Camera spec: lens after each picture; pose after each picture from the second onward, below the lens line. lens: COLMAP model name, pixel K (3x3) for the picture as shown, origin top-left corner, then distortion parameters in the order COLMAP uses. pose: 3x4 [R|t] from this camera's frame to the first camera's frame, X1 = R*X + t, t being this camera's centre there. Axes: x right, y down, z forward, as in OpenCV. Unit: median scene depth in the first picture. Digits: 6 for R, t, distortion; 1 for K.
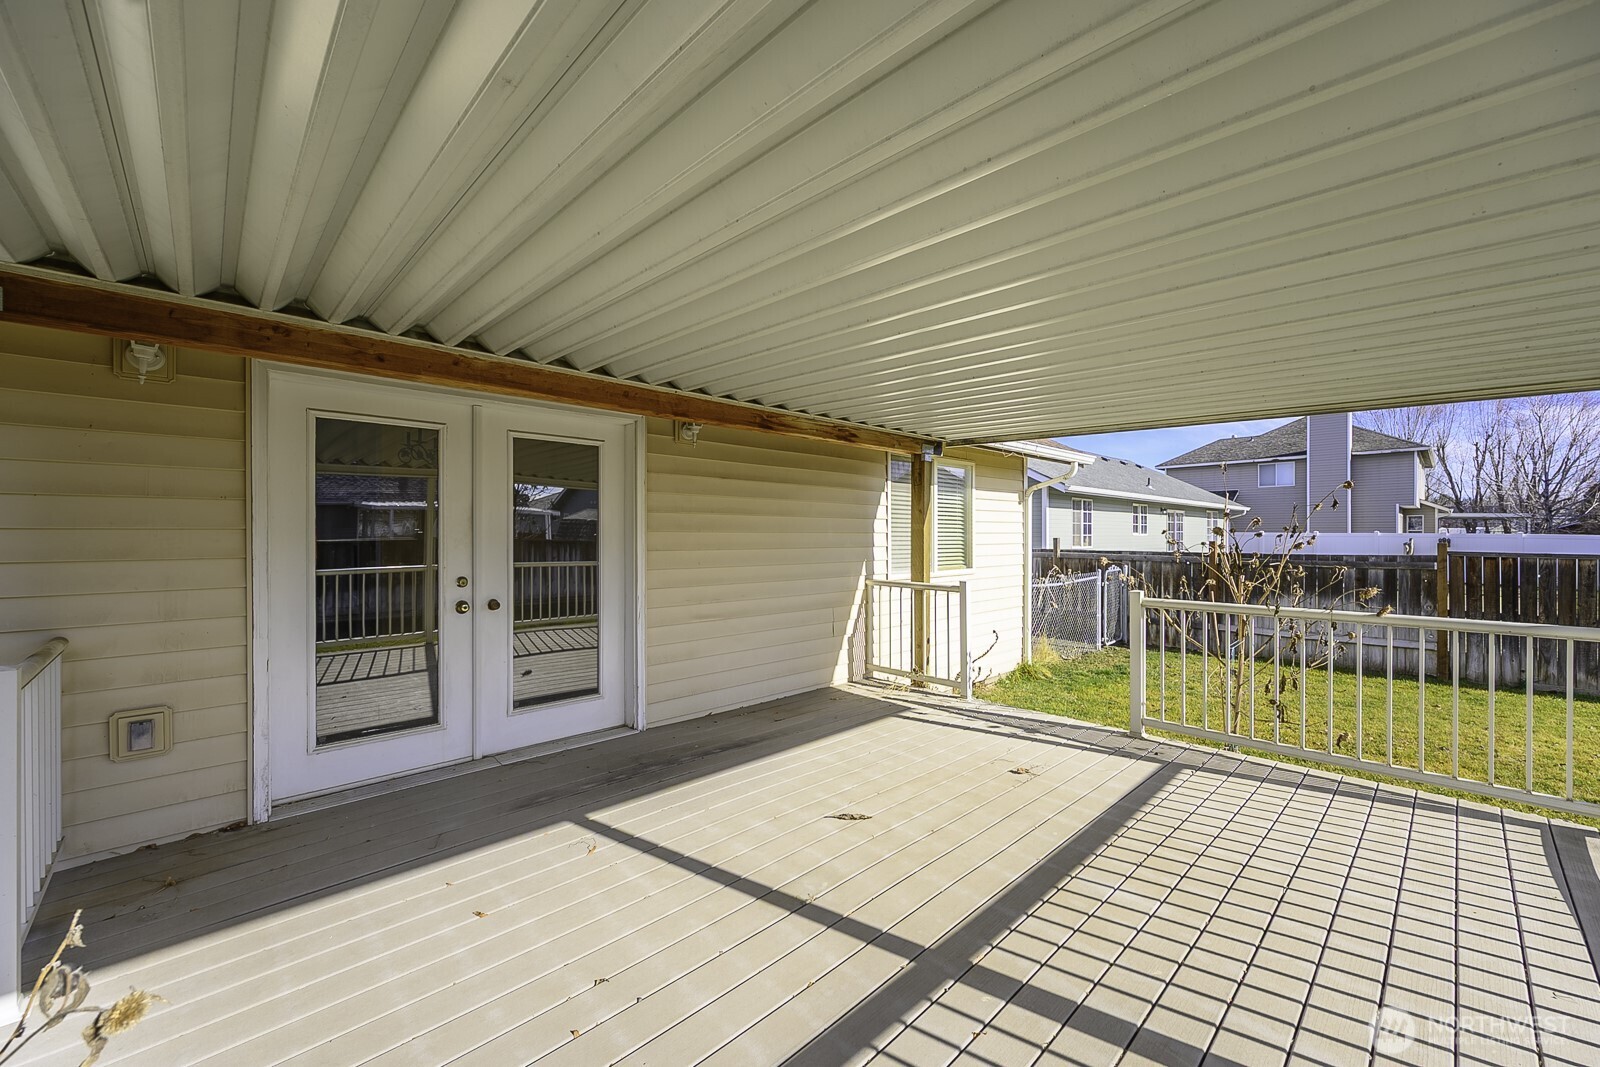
lens RADIAL K [[634.1, 0, 808.9], [0, 634.1, 532.6], [0, 0, 1]] dist [-0.003880, 0.001063]
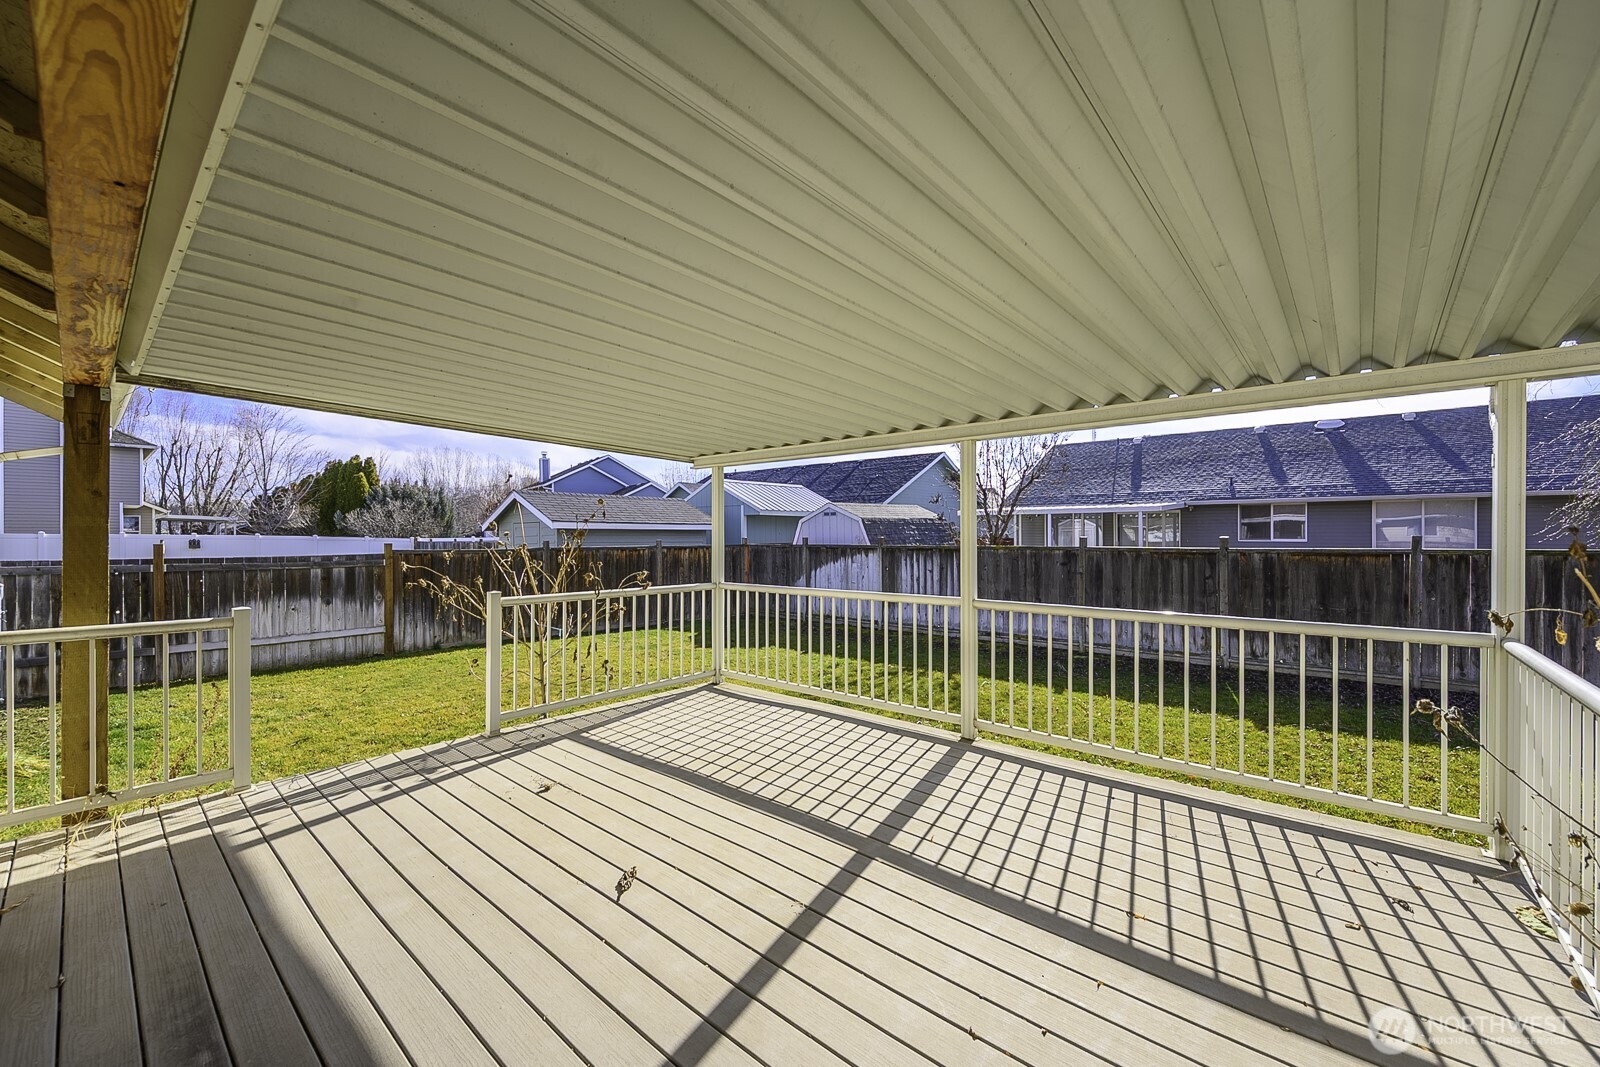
lens RADIAL K [[634.1, 0, 811.2], [0, 634.1, 544.5], [0, 0, 1]] dist [-0.003880, 0.001063]
pose [[-0.092215, -0.011836, 0.995669, -0.508444], [-0.003248, 0.999928, 0.011586, 0.004756], [-0.995734, -0.002166, -0.092247, 0.565757]]
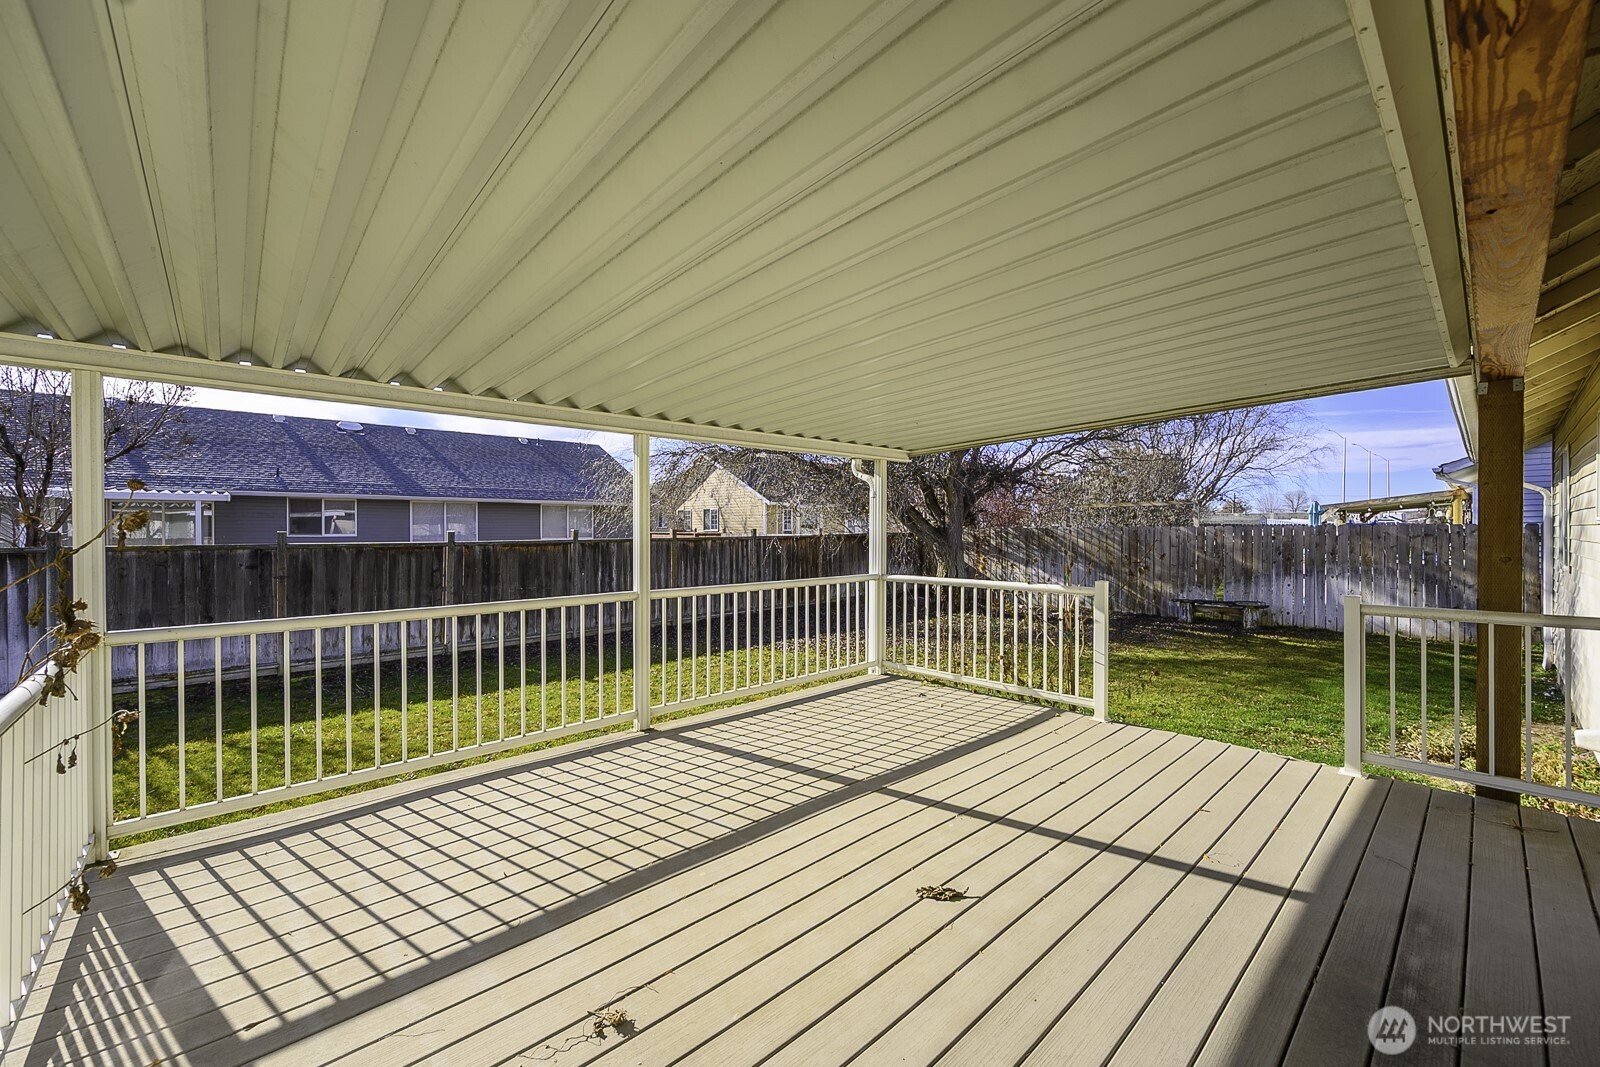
lens RADIAL K [[634.1, 0, 798.3], [0, 634.1, 525.3], [0, 0, 1]] dist [-0.003880, 0.001063]
pose [[-0.999436, 0.004950, 0.033217, 0.147777], [0.004565, 0.999922, -0.011663, 0.010513], [-0.033272, -0.011505, -0.999380, 1.192679]]
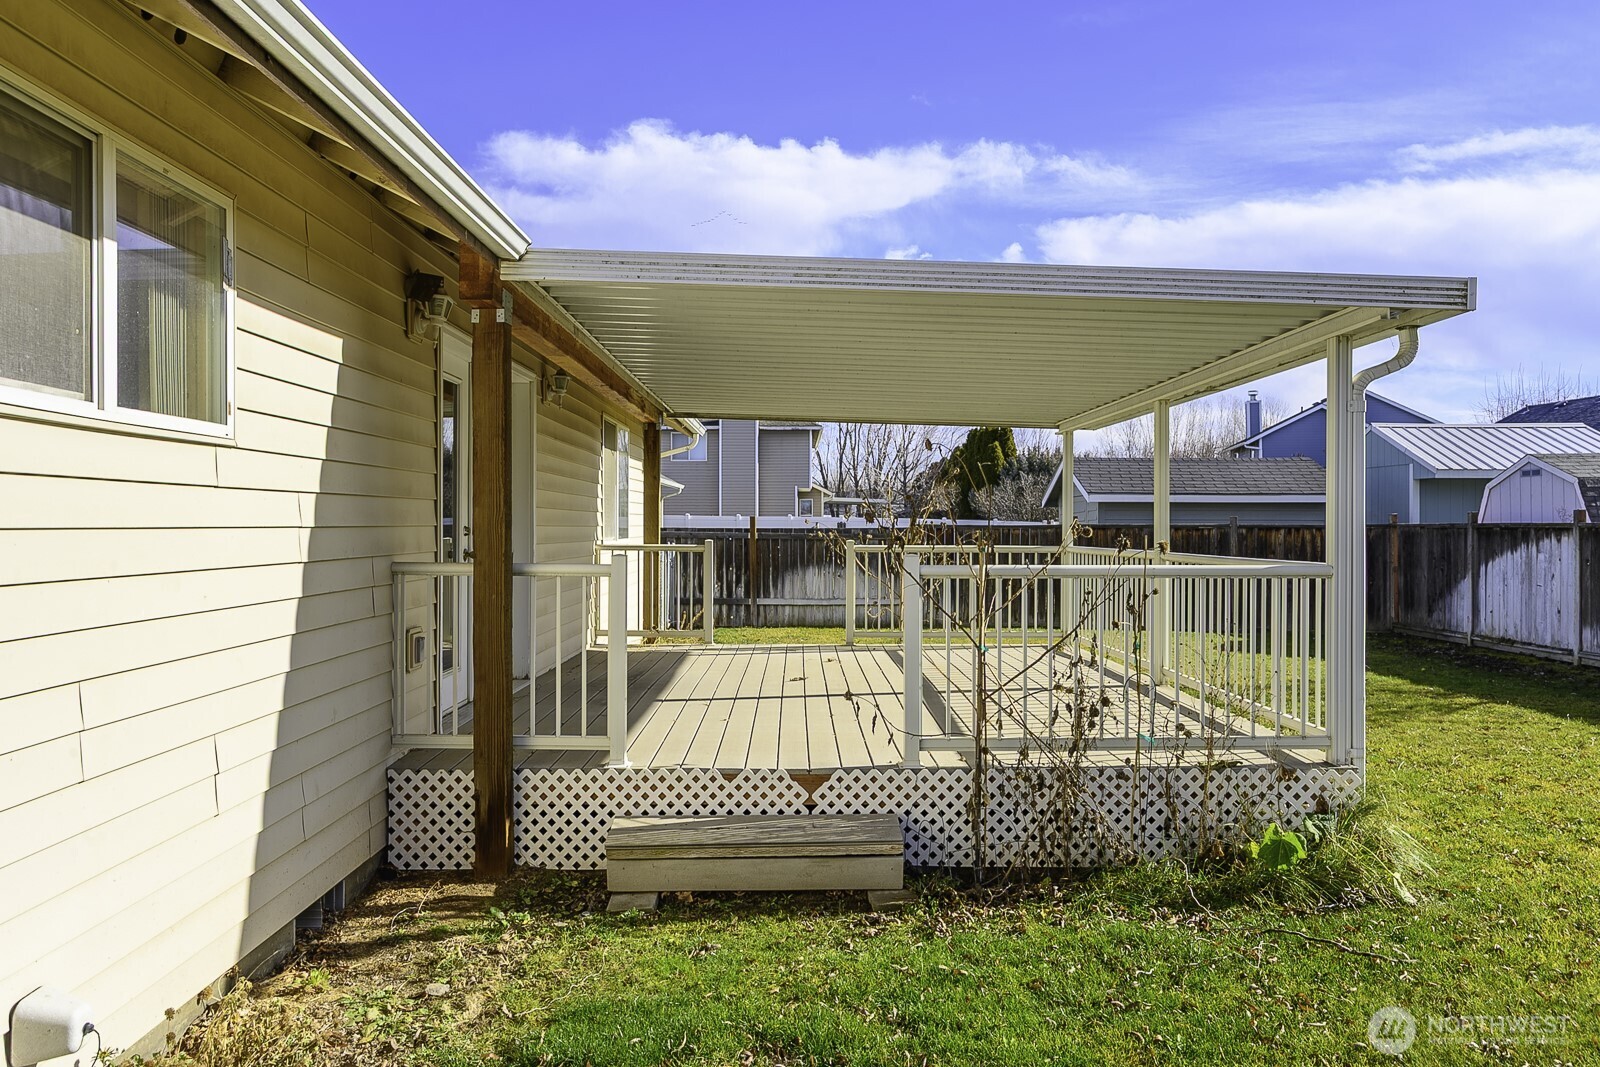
lens RADIAL K [[1065.3, 0, 813.9], [0, 1065.3, 529.6], [0, 0, 1]] dist [0.000889, -0.004625]
pose [[0.684468, -0.000258, 0.729043, -1.164538], [-0.005246, 0.999972, 0.005279, 0.055376], [-0.729024, -0.007437, 0.684447, -0.491276]]
